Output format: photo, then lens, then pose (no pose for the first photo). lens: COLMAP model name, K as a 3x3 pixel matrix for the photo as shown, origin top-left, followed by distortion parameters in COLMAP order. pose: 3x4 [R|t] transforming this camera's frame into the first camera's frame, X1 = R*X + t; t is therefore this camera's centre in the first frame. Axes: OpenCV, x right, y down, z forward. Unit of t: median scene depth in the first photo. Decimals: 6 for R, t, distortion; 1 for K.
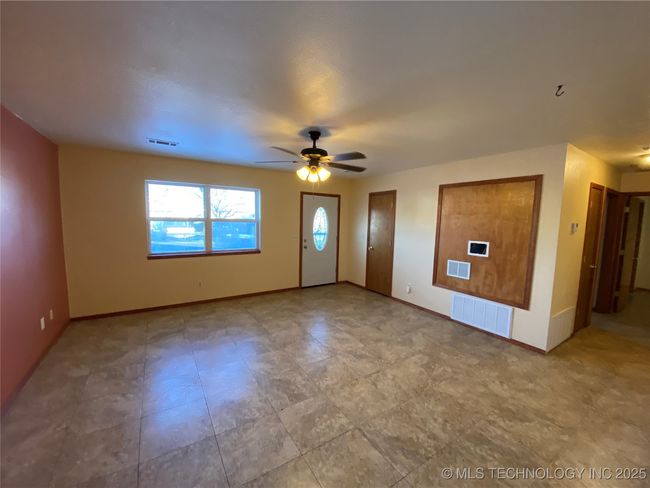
lens RADIAL K [[264.4, 0, 323.4], [0, 264.4, 242.5], [0, 0, 1]] dist [0.042301, -0.030690]
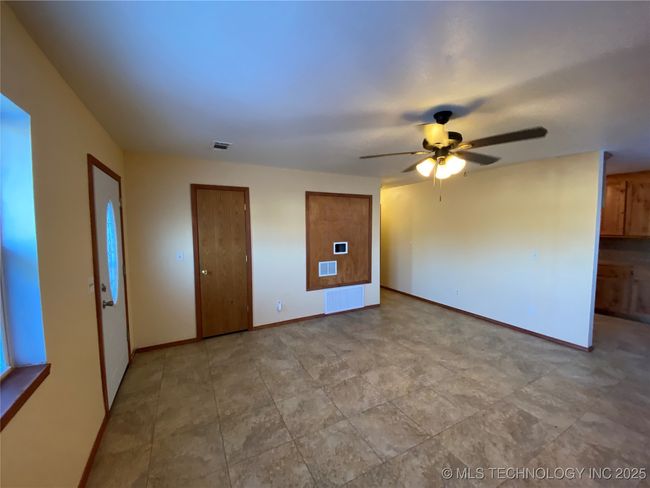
lens RADIAL K [[264.4, 0, 323.4], [0, 264.4, 242.5], [0, 0, 1]] dist [0.042301, -0.030690]
pose [[0.062516, -0.091819, 0.993811, -0.649154], [0.093332, 0.991933, 0.085775, -0.116650], [-0.993670, 0.087392, 0.070581, 1.007116]]
